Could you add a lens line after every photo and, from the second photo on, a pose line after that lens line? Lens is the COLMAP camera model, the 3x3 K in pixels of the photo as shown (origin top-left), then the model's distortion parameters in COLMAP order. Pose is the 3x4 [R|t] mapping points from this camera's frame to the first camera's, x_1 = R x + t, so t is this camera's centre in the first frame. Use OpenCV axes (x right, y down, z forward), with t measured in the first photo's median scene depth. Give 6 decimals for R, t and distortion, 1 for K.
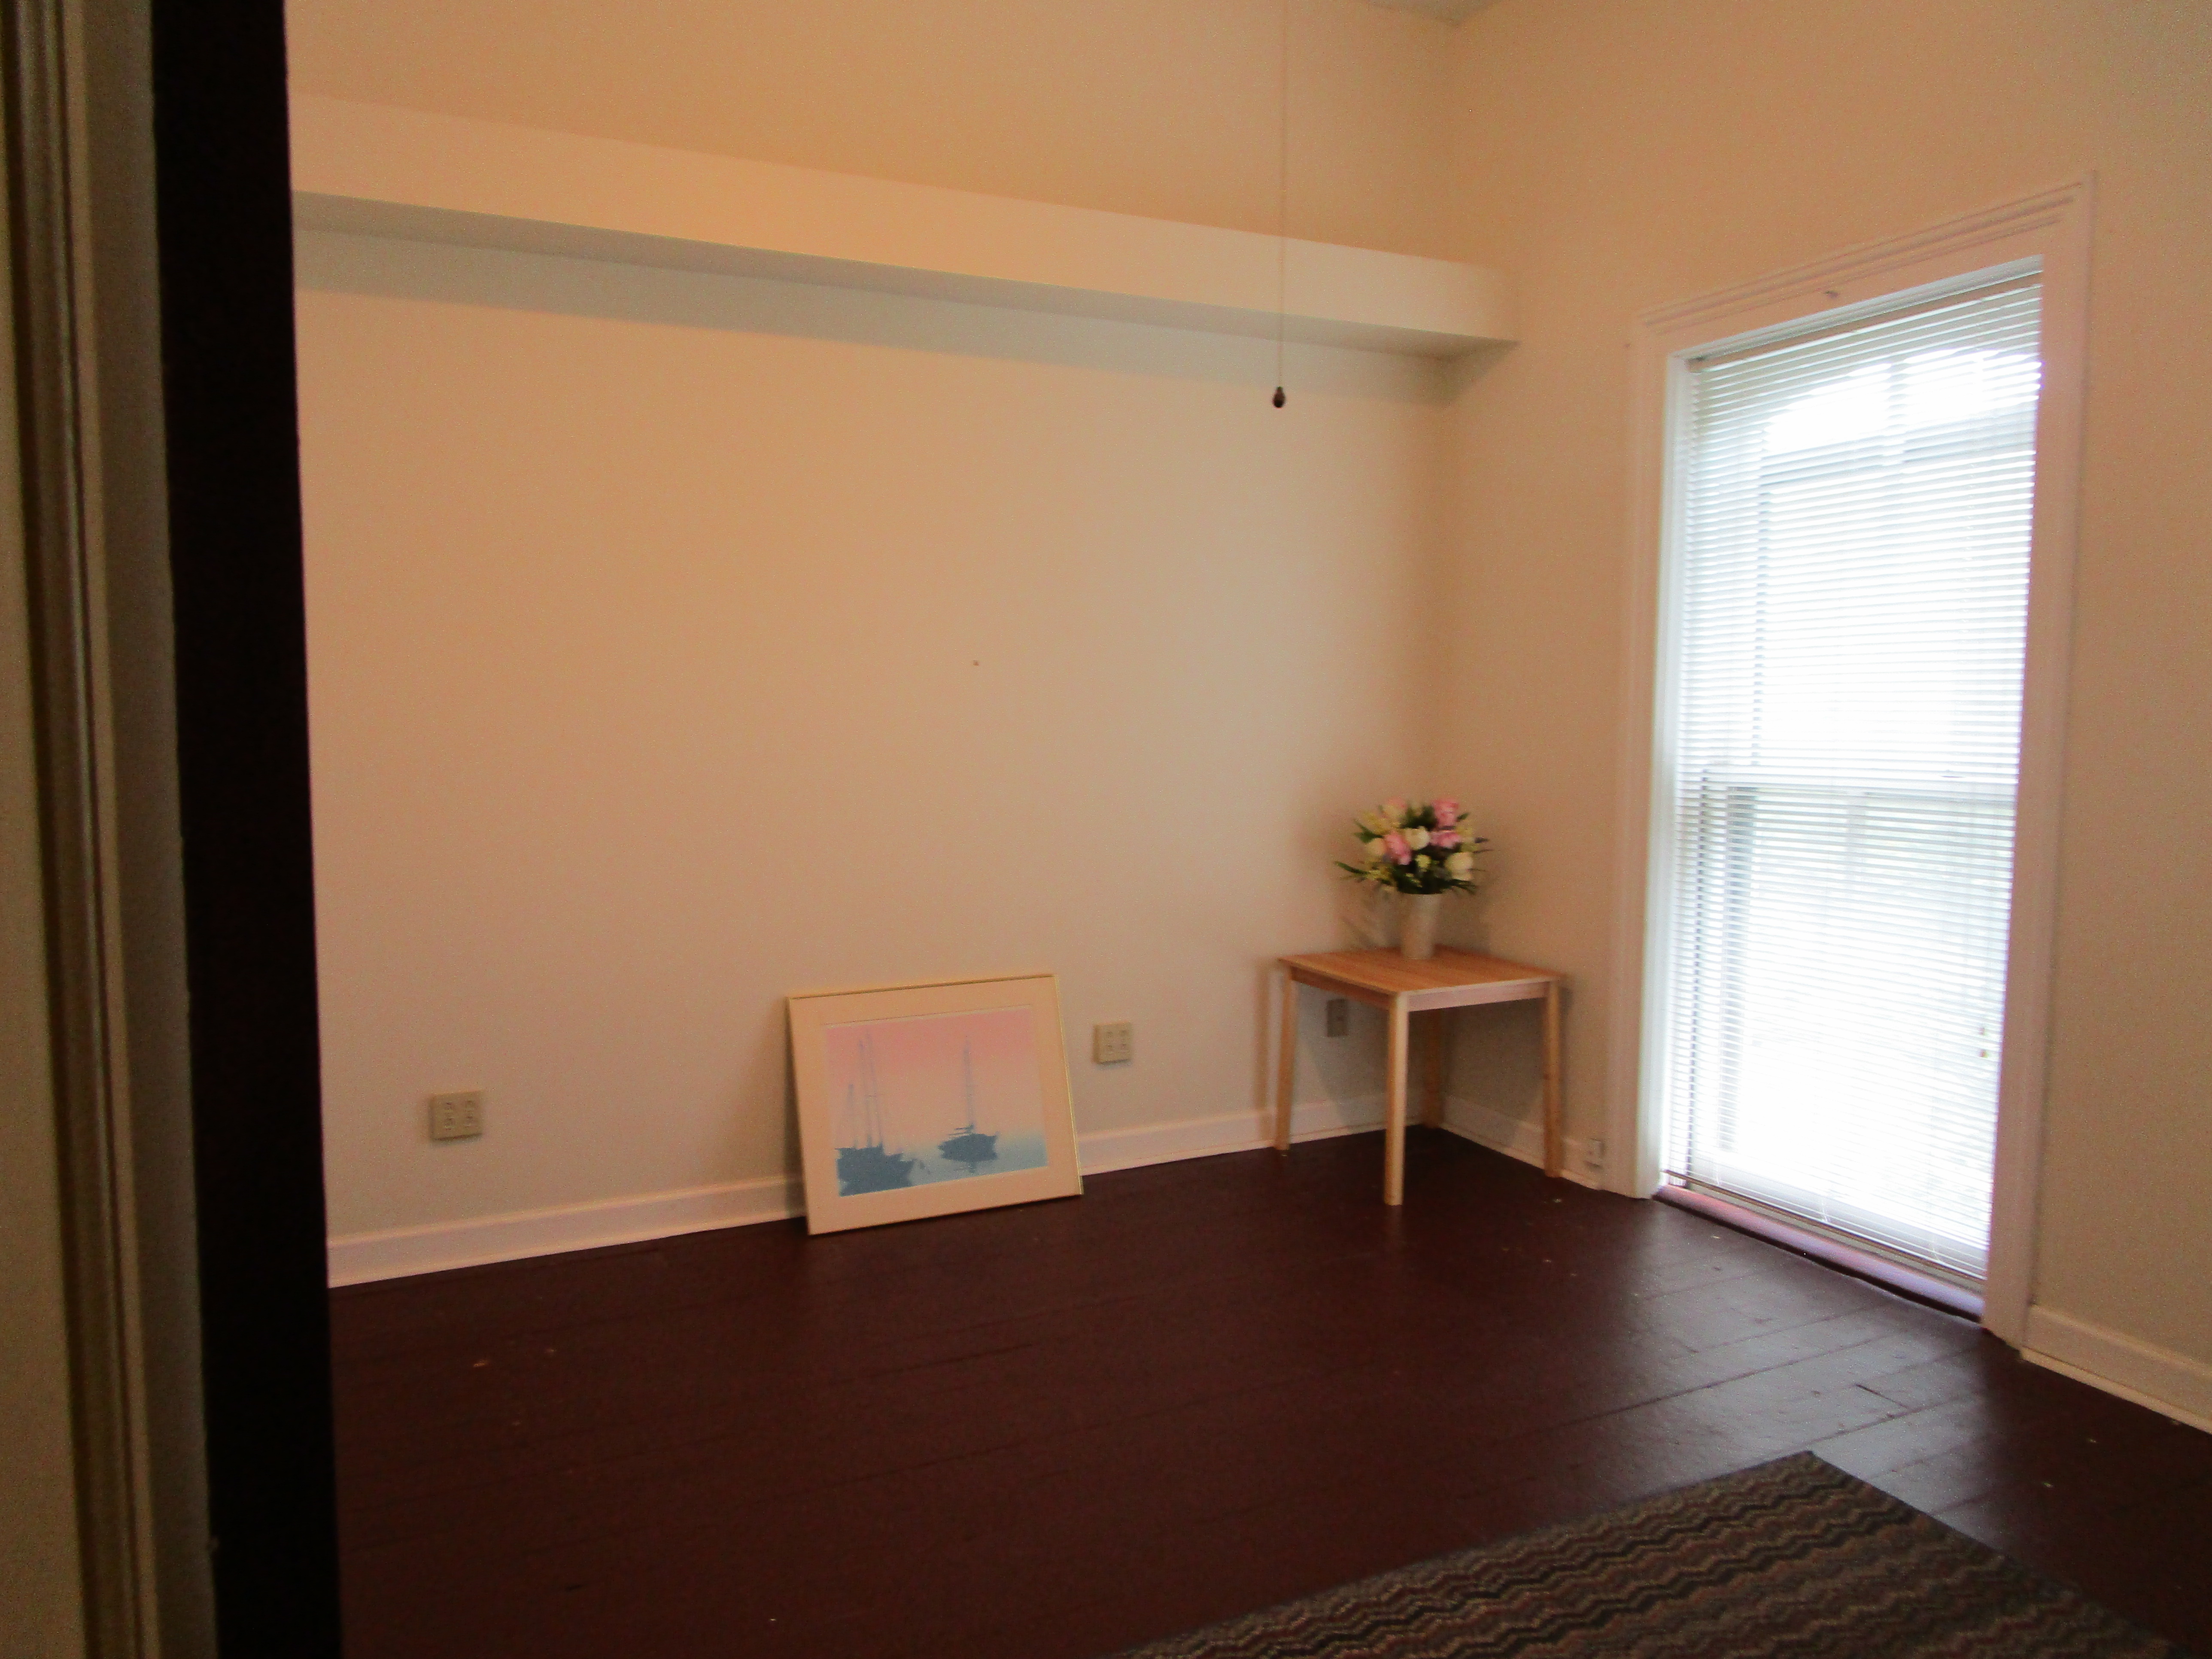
lens RADIAL K [[1573.6, 0, 1106.0], [0, 1573.6, 829.5], [0, 0, 1]] dist [-0.026670, -0.003357]
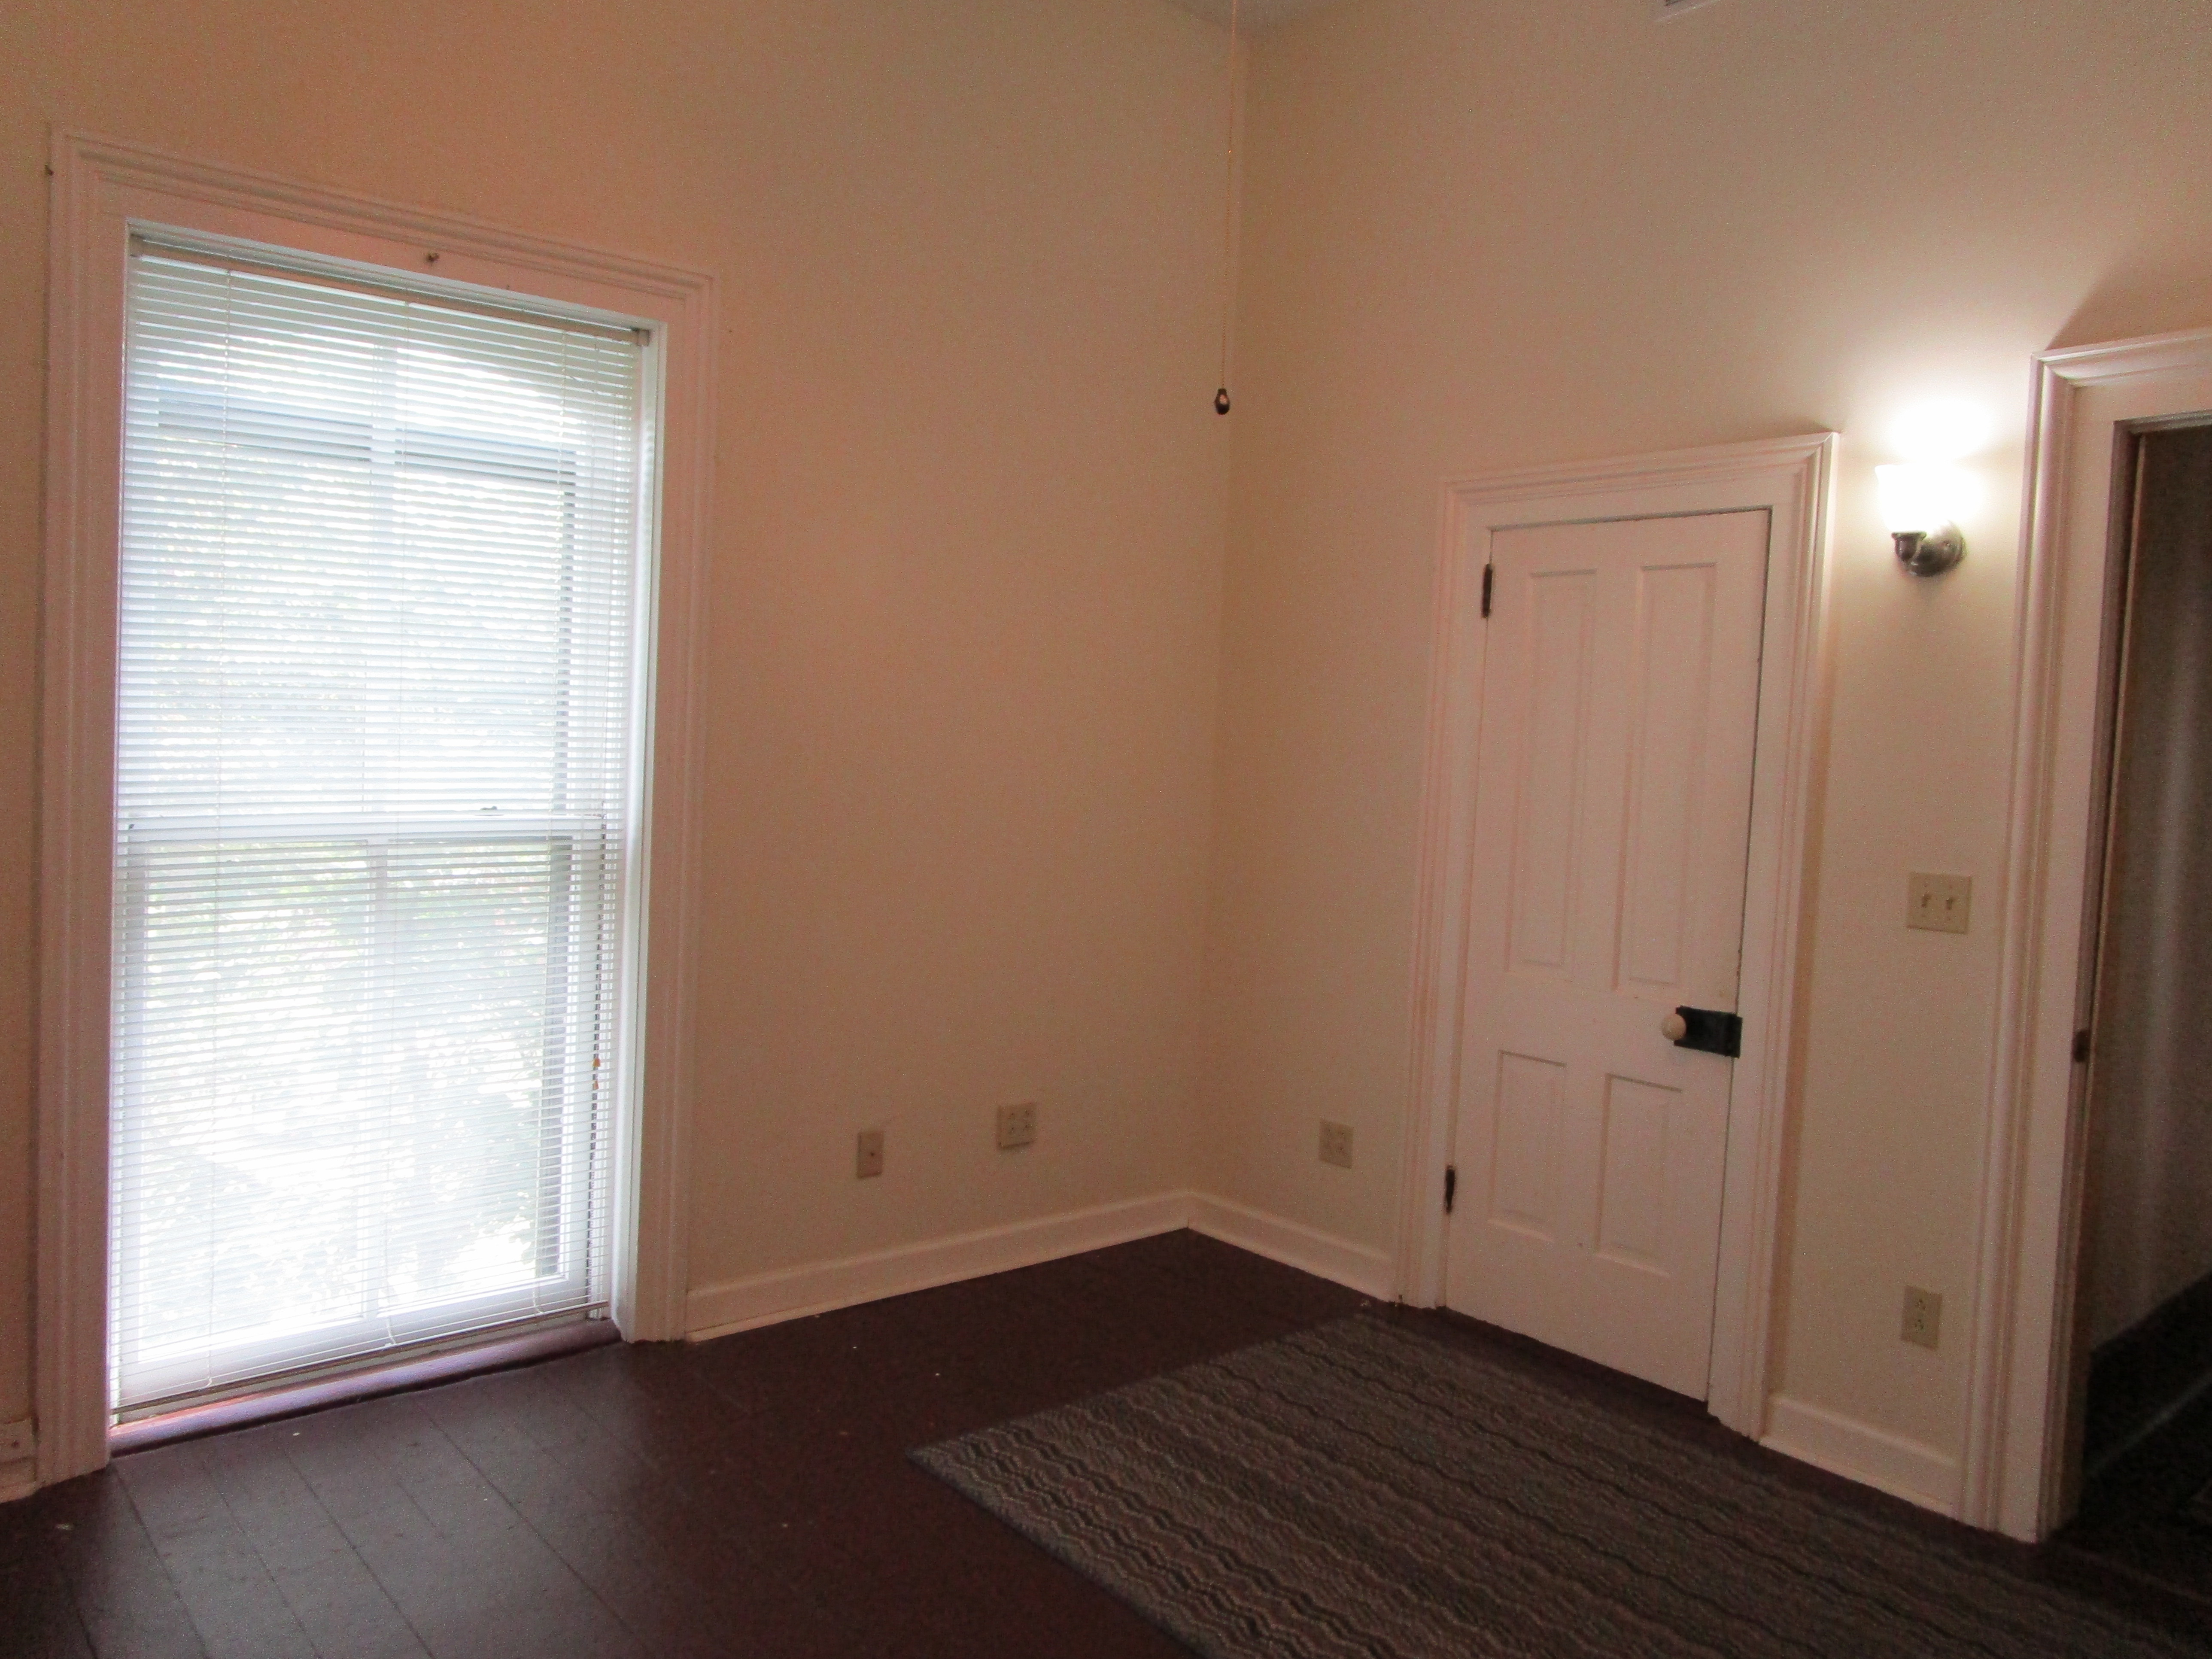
lens RADIAL K [[1573.6, 0, 1106.0], [0, 1573.6, 829.5], [0, 0, 1]] dist [-0.026670, -0.003357]
pose [[-0.247269, -0.071058, 0.966338, -0.463569], [0.047631, 0.995210, 0.085369, -0.087504], [-0.967775, 0.067137, -0.242700, 0.862233]]
